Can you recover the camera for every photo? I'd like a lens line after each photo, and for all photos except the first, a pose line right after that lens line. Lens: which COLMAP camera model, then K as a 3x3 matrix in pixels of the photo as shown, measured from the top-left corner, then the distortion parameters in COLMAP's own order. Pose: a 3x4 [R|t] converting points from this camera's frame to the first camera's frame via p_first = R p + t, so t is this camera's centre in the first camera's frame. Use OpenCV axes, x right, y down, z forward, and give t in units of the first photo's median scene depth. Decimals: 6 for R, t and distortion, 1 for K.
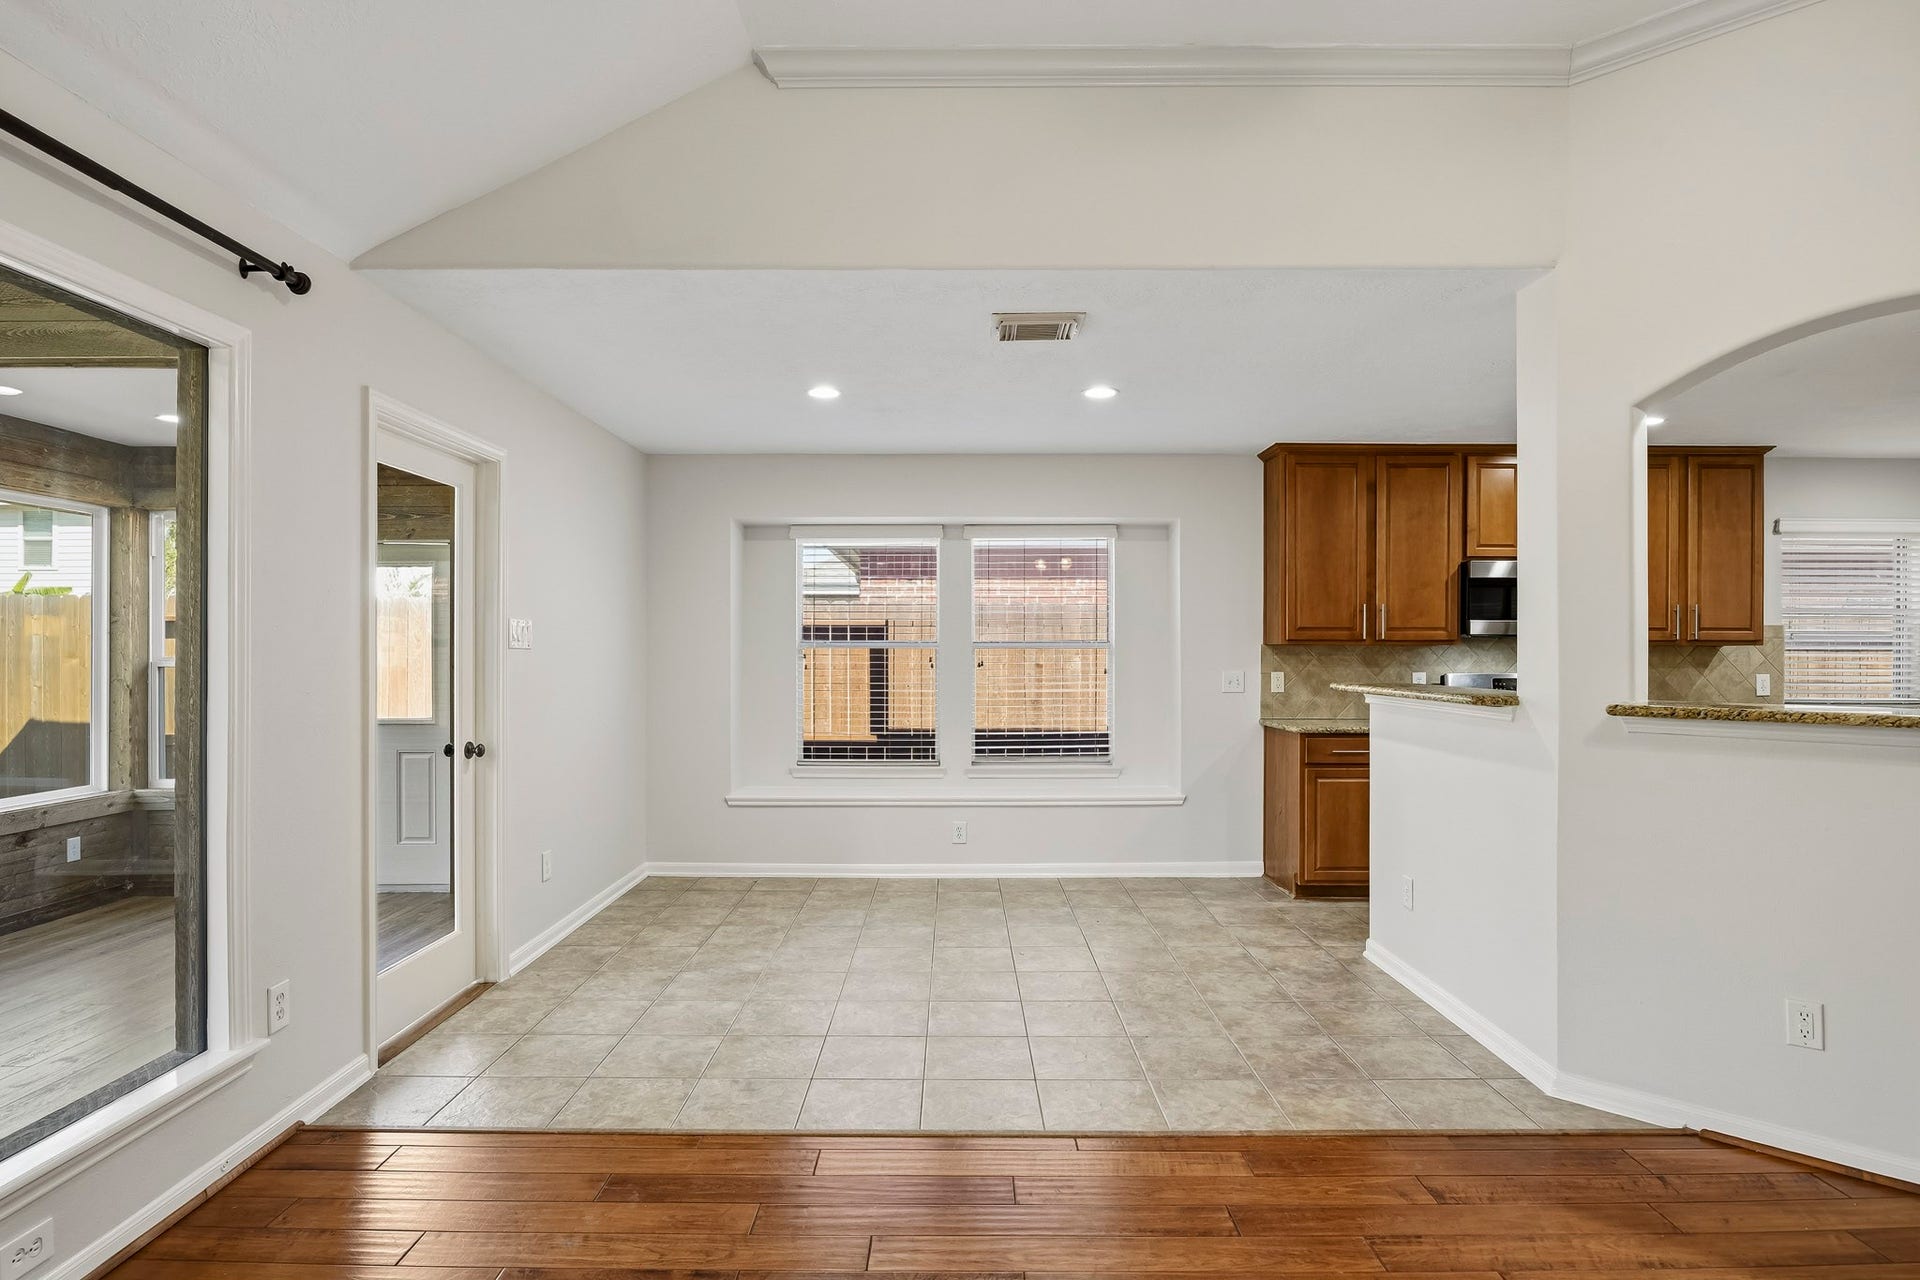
lens RADIAL K [[1002.4, 0, 961.0], [0, 1002.4, 652.8], [0, 0, 1]] dist [-0.003914, -0.000478]
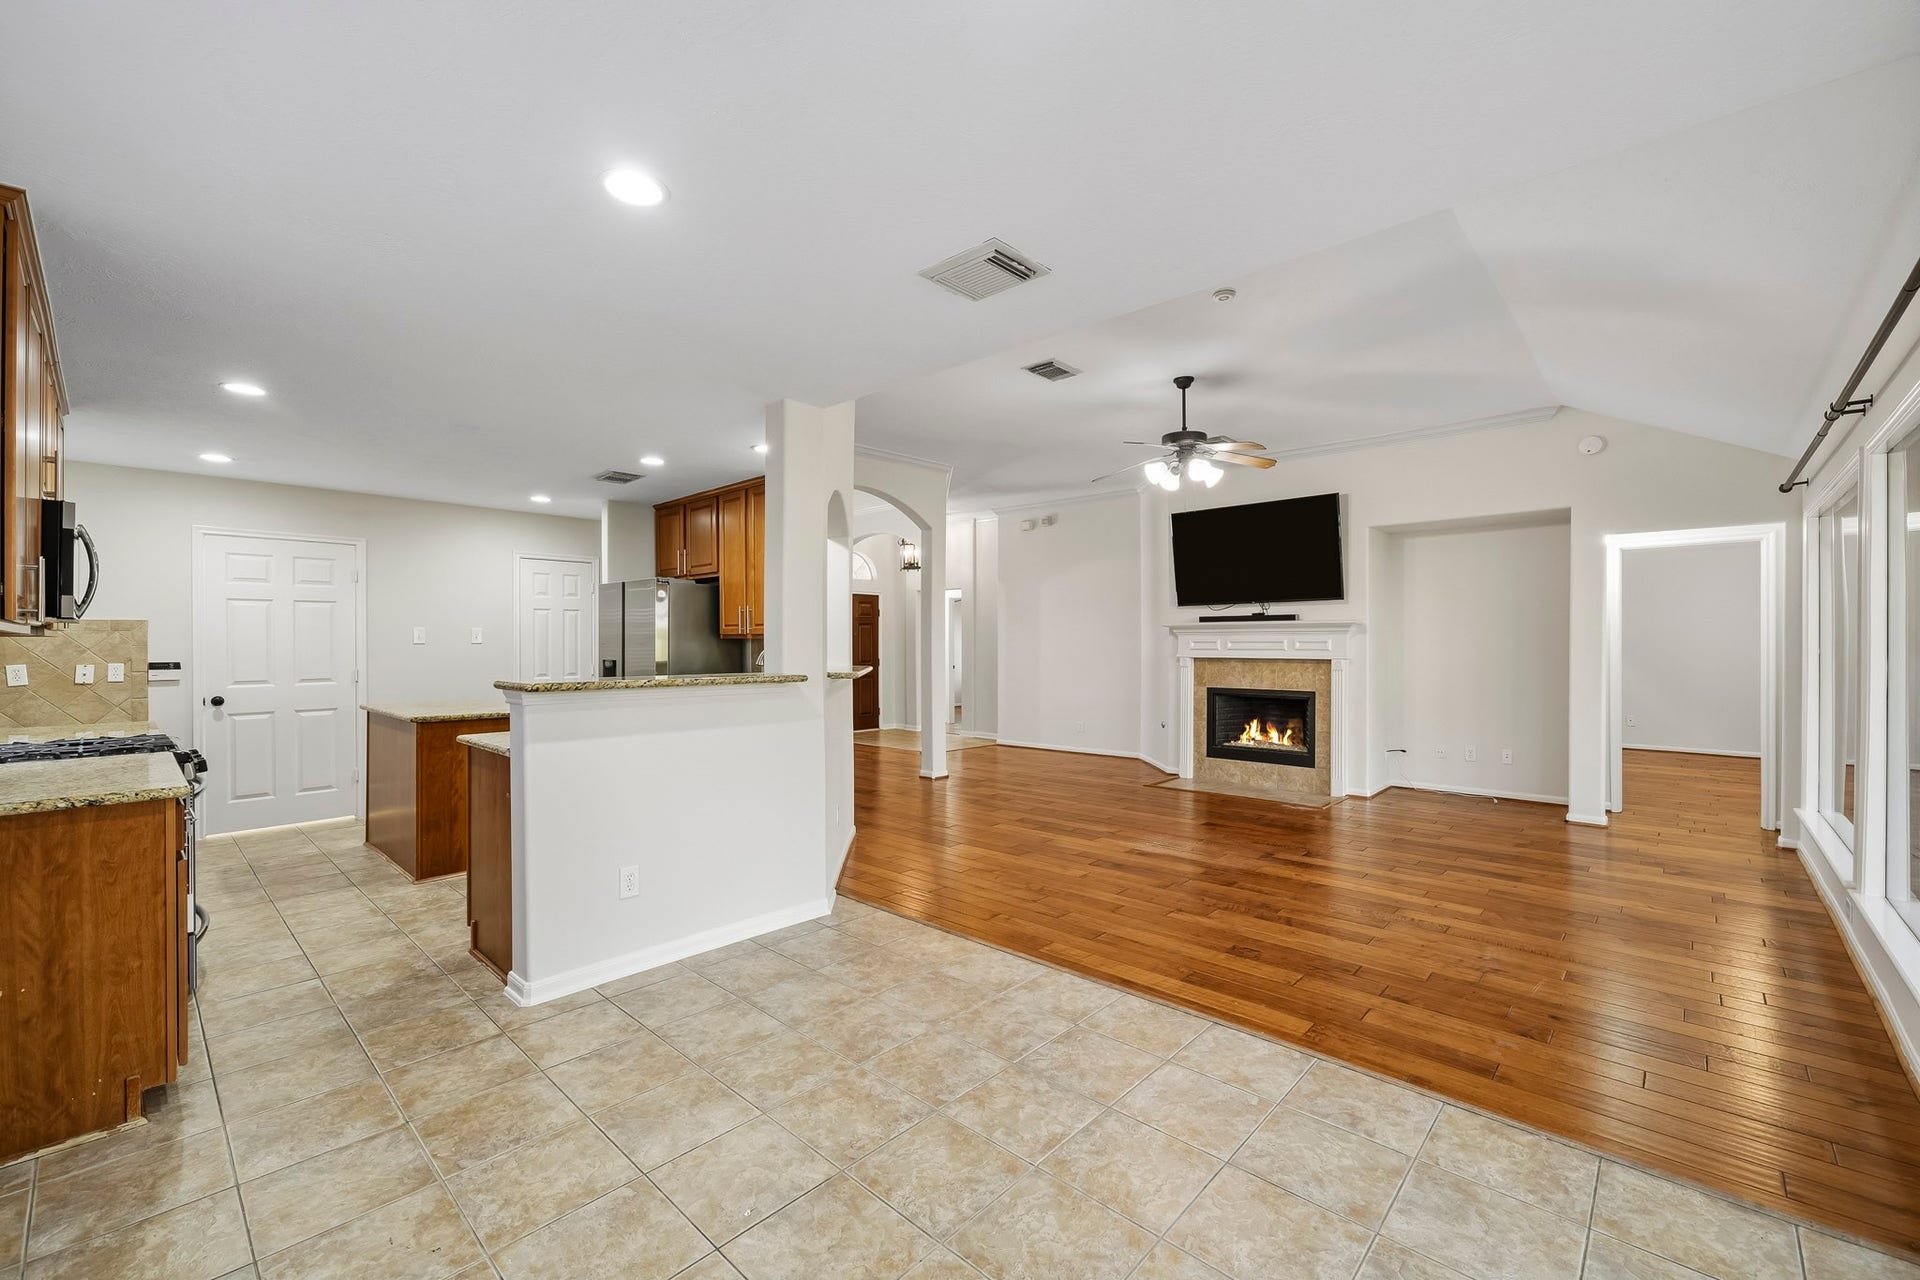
lens RADIAL K [[777.3, 0, 966.0], [0, 777.3, 645.2], [0, 0, 1]] dist [0.020925, -0.011428]
pose [[-0.734475, -0.003387, 0.678627, -0.243719], [-0.001784, 0.999994, 0.003060, -0.000559], [-0.678633, 0.001037, -0.734477, 0.988417]]
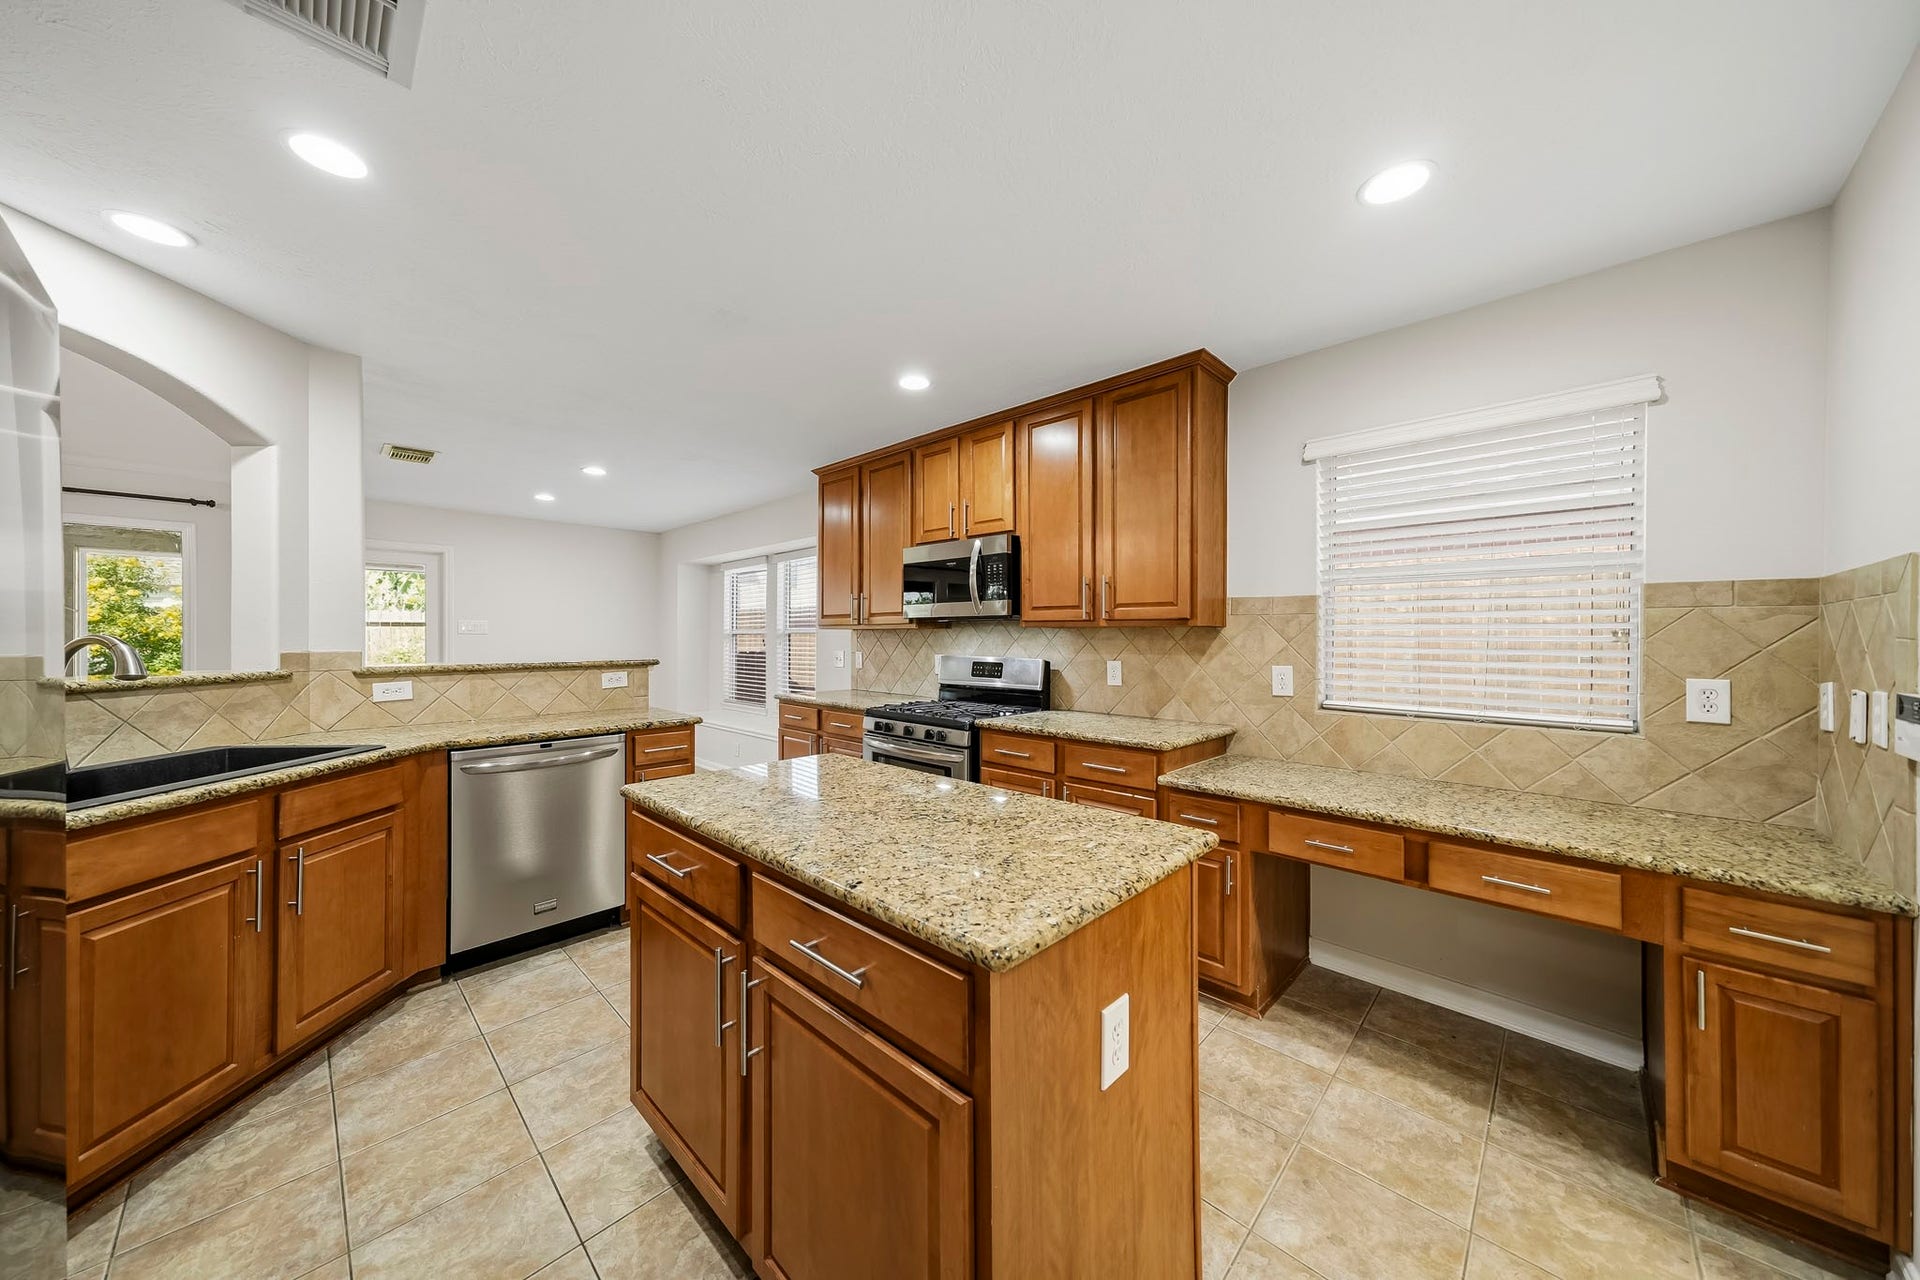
lens RADIAL K [[637.5, 0, 960.0], [0, 637.5, 640.0], [0, 0, 1]] dist [0.015993, 0.000119]
pose [[0.717332, 0.003688, -0.696722, 1.031734], [-0.001695, 0.999992, 0.003548, 0.002152], [0.696730, -0.001363, 0.717332, 0.556737]]
